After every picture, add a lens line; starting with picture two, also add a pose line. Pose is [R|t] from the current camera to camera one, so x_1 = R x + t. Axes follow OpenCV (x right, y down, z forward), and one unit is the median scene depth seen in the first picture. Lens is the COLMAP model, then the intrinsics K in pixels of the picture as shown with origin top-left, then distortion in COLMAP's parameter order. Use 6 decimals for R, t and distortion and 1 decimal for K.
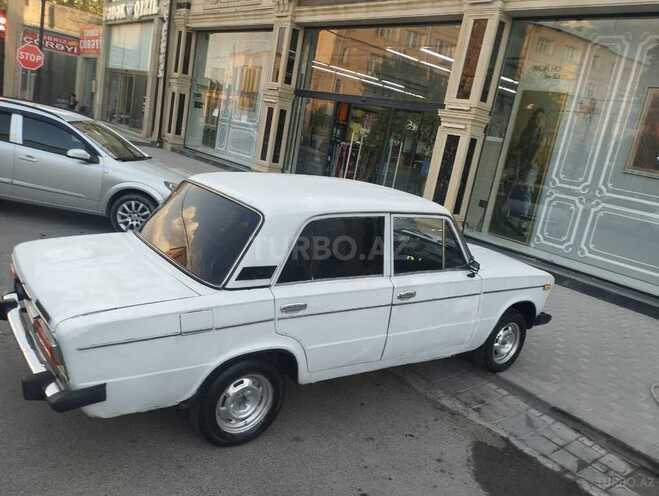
lens RADIAL K [[552.9, 0, 331.7], [0, 552.9, 244.2], [0, 0, 1]] dist [0.107117, -0.151023]
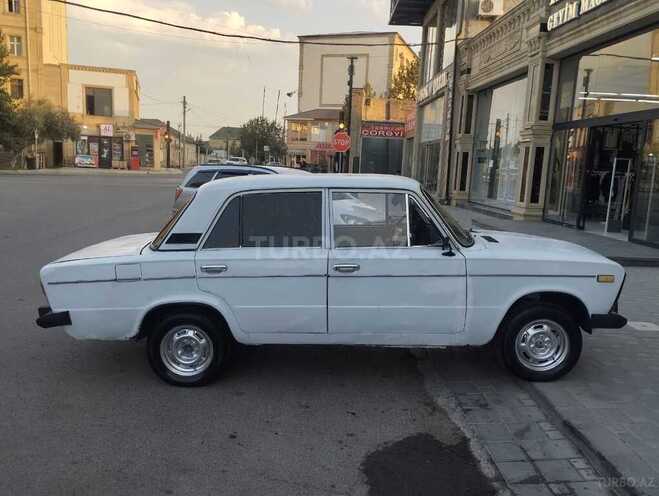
lens RADIAL K [[547.6, 0, 330.2], [0, 547.6, 245.5], [0, 0, 1]] dist [0.102755, -0.137561]
pose [[0.799544, -0.053264, -0.598241, 0.615782], [-0.021613, 0.992863, -0.117283, 0.147597], [0.600218, 0.106703, 0.792687, 0.167911]]
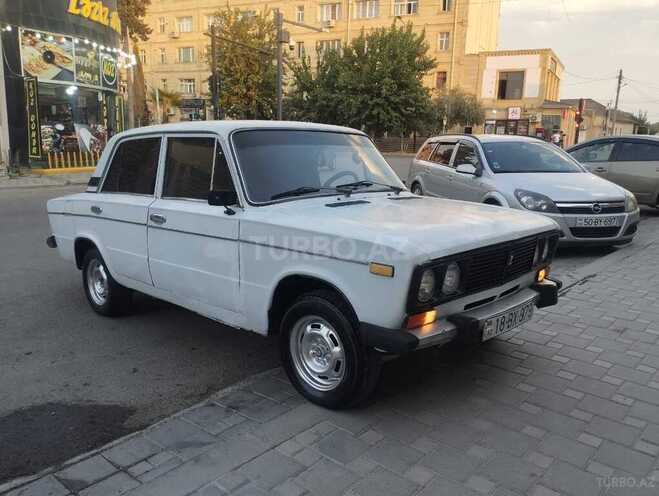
lens RADIAL K [[548.0, 0, 332.0], [0, 548.0, 246.3], [0, 0, 1]] dist [0.103573, -0.140627]
pose [[0.164460, 0.024941, -0.986068, 0.958510], [-0.190548, 0.981653, -0.006951, 0.077282], [0.967804, 0.189037, 0.166195, 0.992375]]
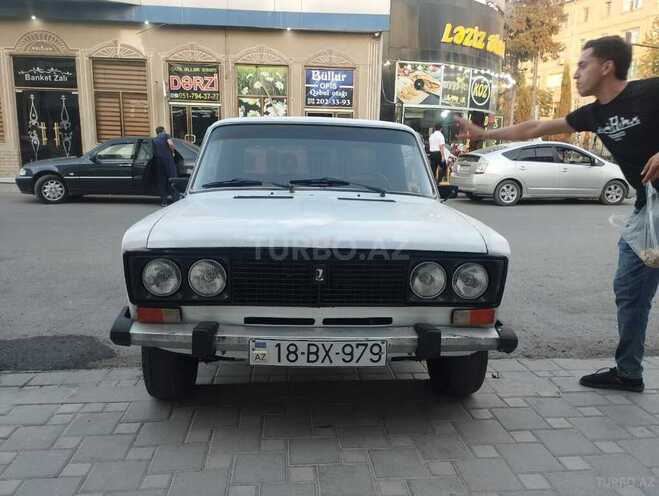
lens RADIAL K [[547.6, 0, 330.2], [0, 547.6, 245.5], [0, 0, 1]] dist [0.102755, -0.137561]
pose [[-0.552434, -0.040509, -0.832572, 0.762734], [-0.277087, 0.950943, 0.137586, -0.045741], [0.786155, 0.306702, -0.536558, 1.563995]]
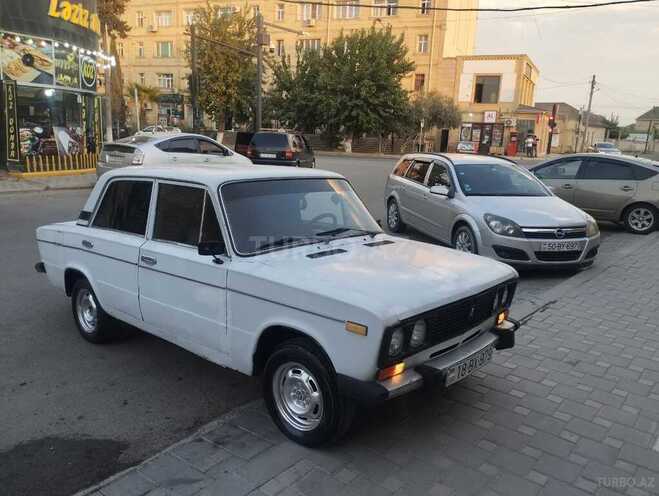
lens RADIAL K [[547.6, 0, 330.2], [0, 547.6, 245.5], [0, 0, 1]] dist [0.102755, -0.137561]
pose [[0.201242, 0.034974, -0.978917, 1.020523], [-0.202458, 0.979269, -0.006634, 0.006472], [0.958391, 0.199524, 0.204151, 0.963222]]
